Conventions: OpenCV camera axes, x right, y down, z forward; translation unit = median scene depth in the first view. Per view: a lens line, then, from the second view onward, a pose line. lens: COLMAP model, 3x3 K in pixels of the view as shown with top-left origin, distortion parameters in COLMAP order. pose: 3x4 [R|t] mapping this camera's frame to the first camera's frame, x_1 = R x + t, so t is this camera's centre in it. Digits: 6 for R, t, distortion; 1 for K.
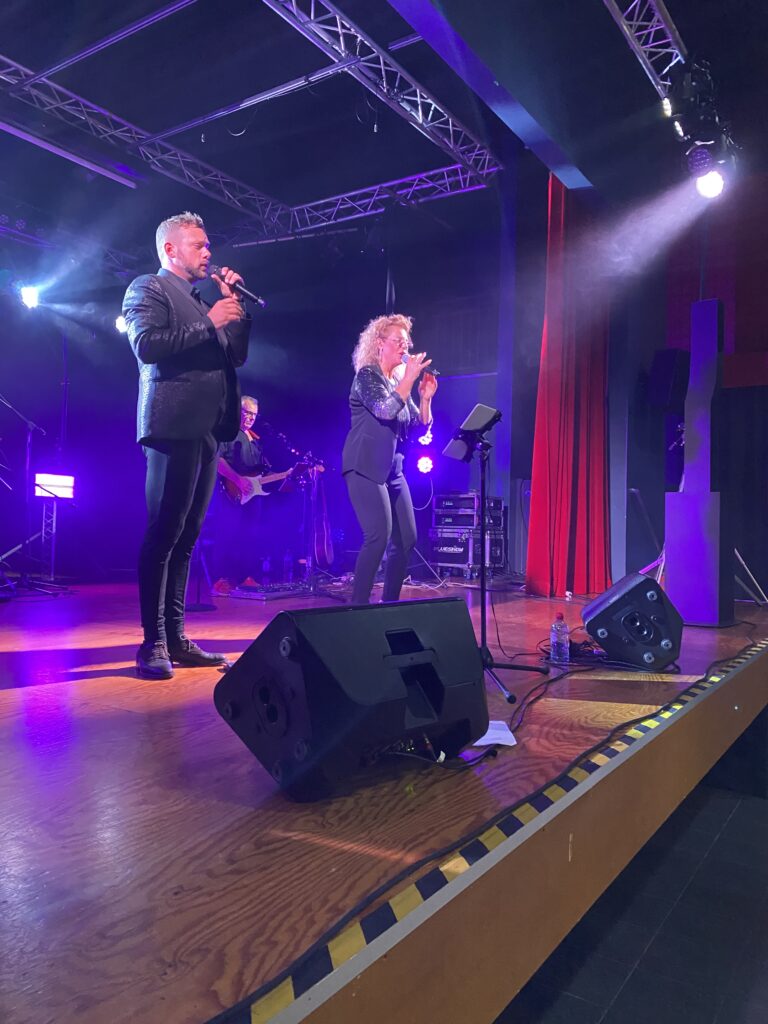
lens RADIAL K [[774.5, 0, 386.0], [0, 774.5, 507.5], [0, 0, 1]] dist [0.007884, 0.002125]
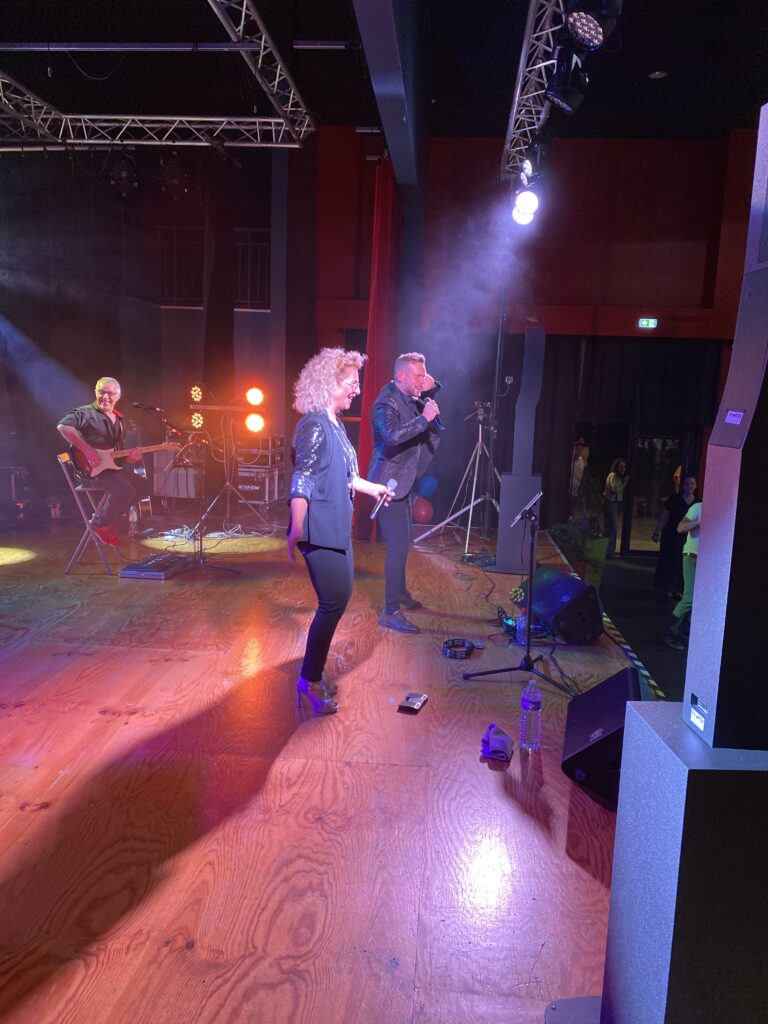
lens RADIAL K [[774.5, 0, 376.6], [0, 774.5, 511.6], [0, 0, 1]] dist [0.007884, 0.002125]
pose [[0.872455, -0.079217, 0.482232, -0.283810], [-0.023751, 0.978735, 0.203748, -0.137933], [-0.488117, -0.189214, 0.852021, -0.011804]]
